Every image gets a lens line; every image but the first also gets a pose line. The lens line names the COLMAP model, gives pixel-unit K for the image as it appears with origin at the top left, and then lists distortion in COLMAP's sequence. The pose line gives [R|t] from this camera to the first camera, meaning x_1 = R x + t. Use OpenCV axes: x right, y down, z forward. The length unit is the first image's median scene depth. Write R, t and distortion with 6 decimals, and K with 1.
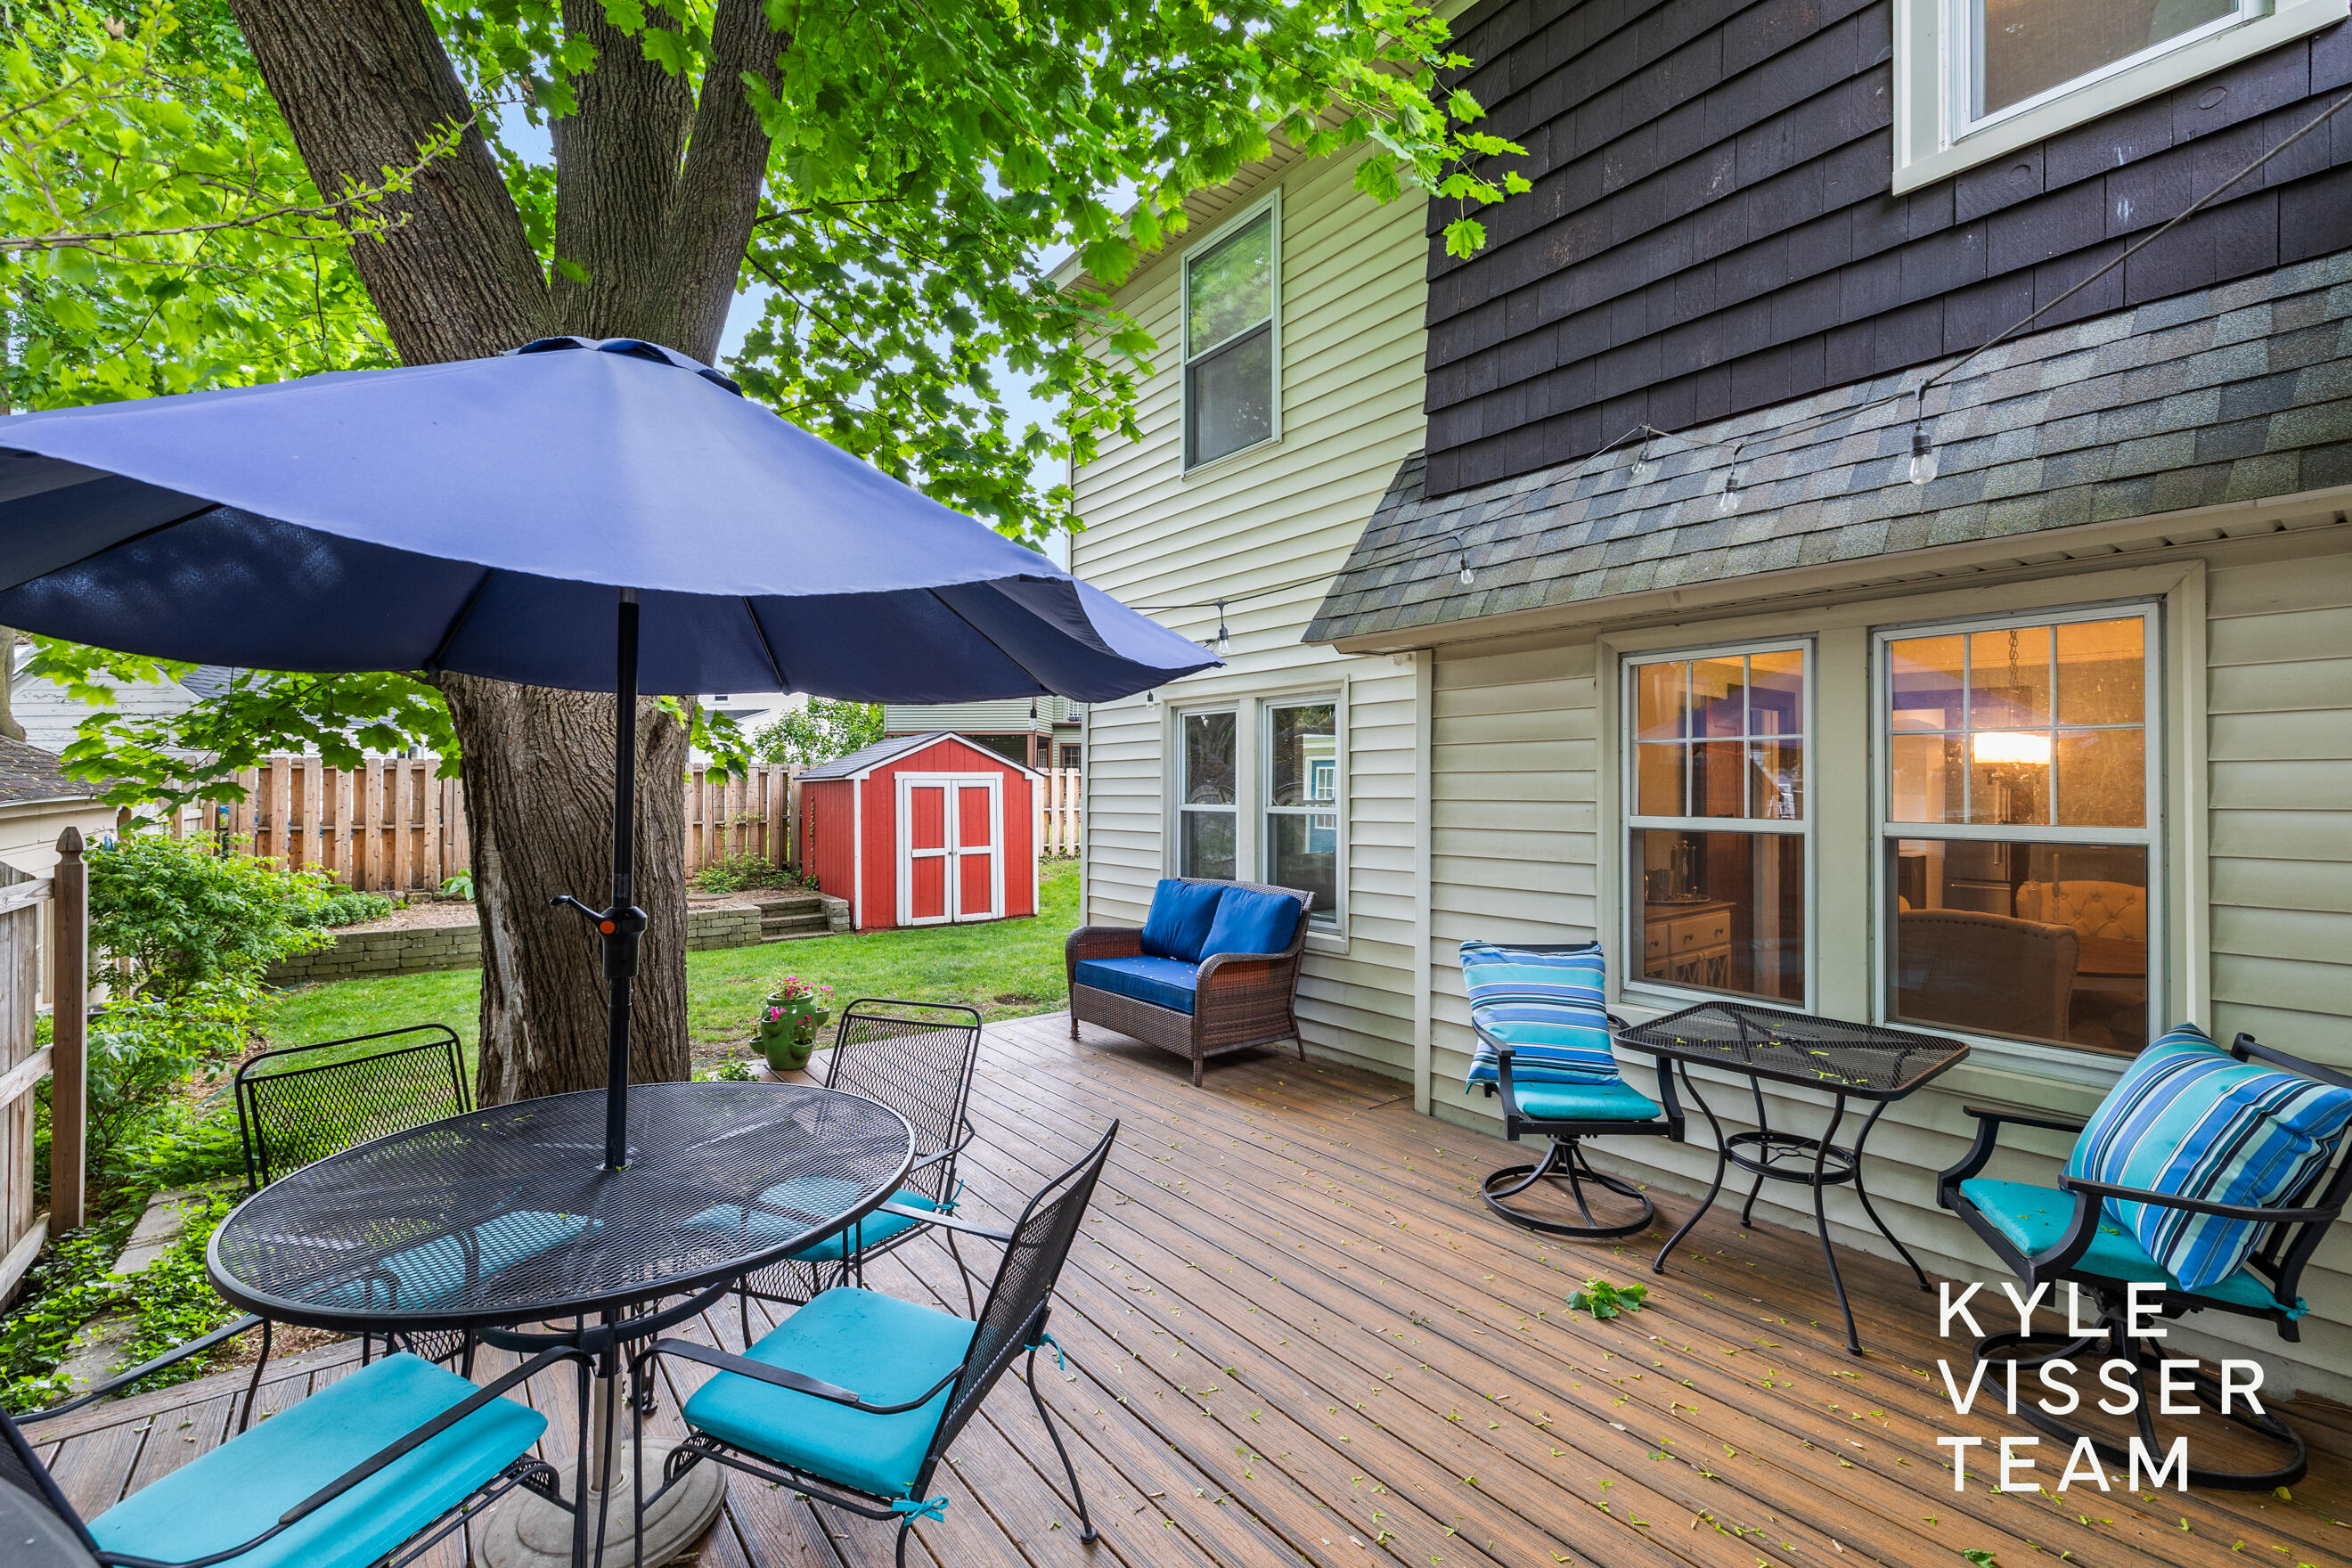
lens RADIAL K [[1026.8, 0, 1176.0], [0, 1026.8, 784.0], [0, 0, 1]] dist [0.010727, -0.000409]
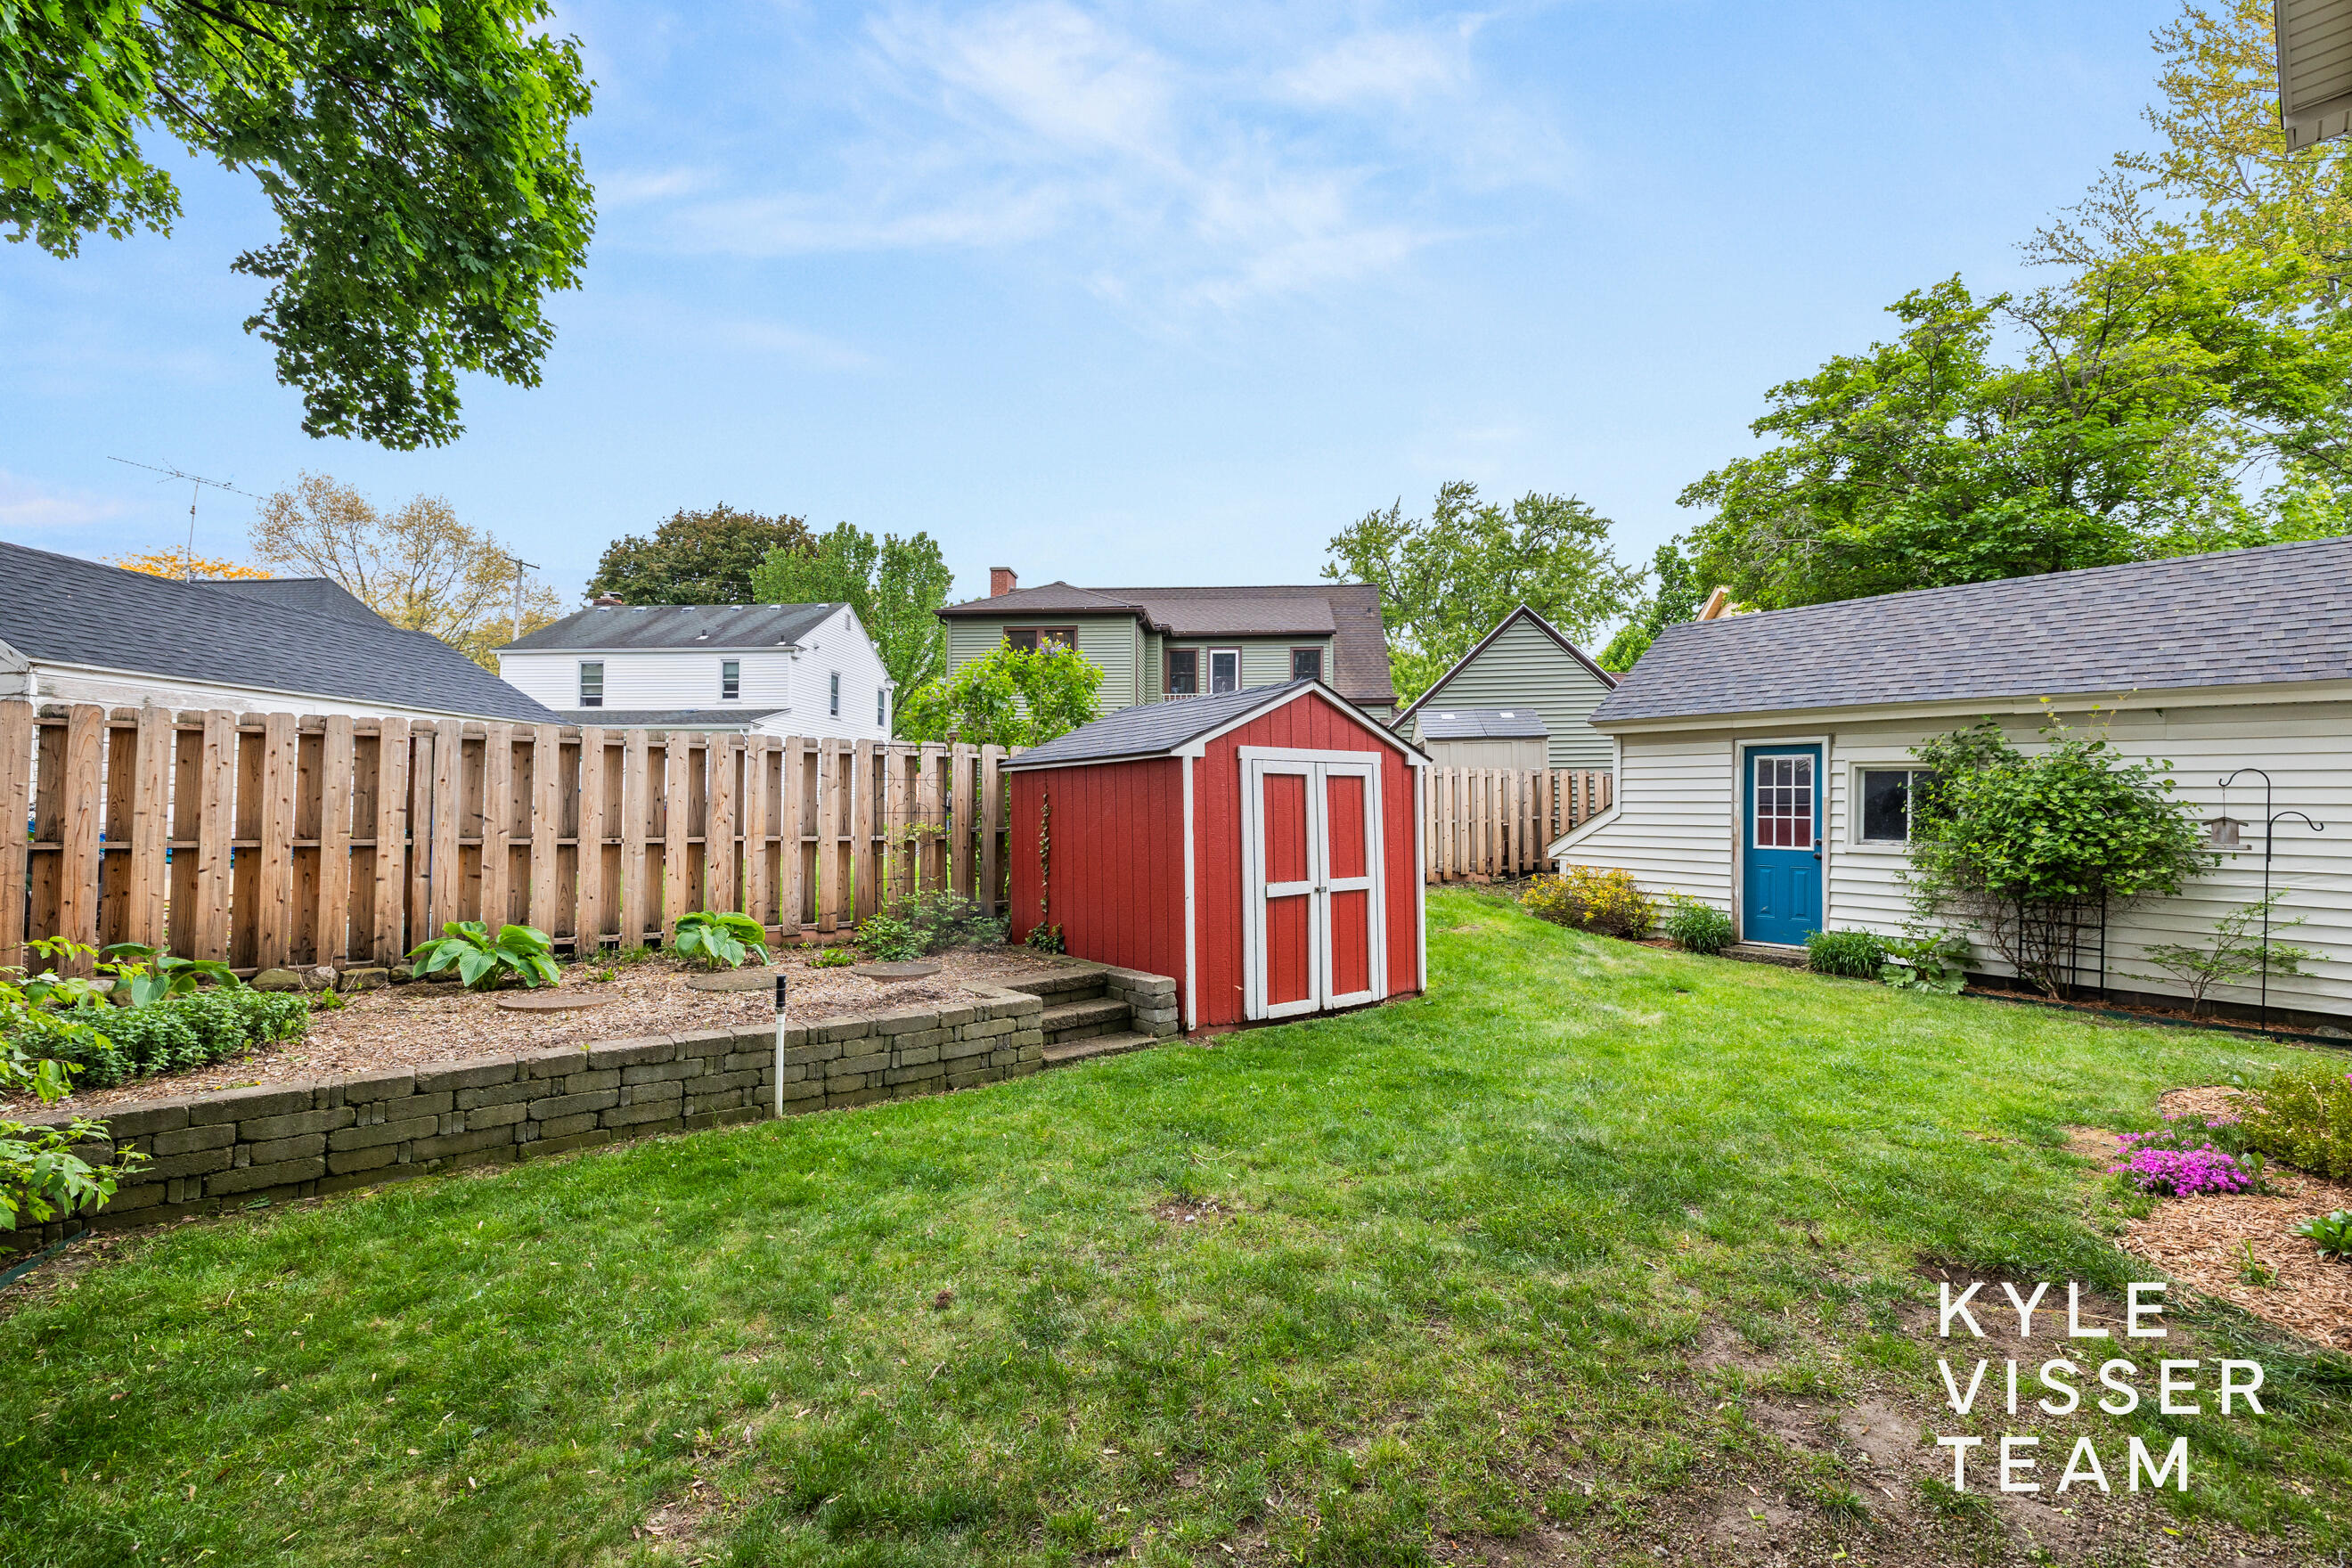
lens RADIAL K [[1026.8, 0, 1176.0], [0, 1026.8, 784.0], [0, 0, 1]] dist [0.010727, -0.000409]
pose [[0.998941, 0.001649, 0.045984, -0.335409], [-0.000408, 0.999636, -0.026993, 0.024500], [-0.046012, 0.026945, 0.998577, 0.441116]]
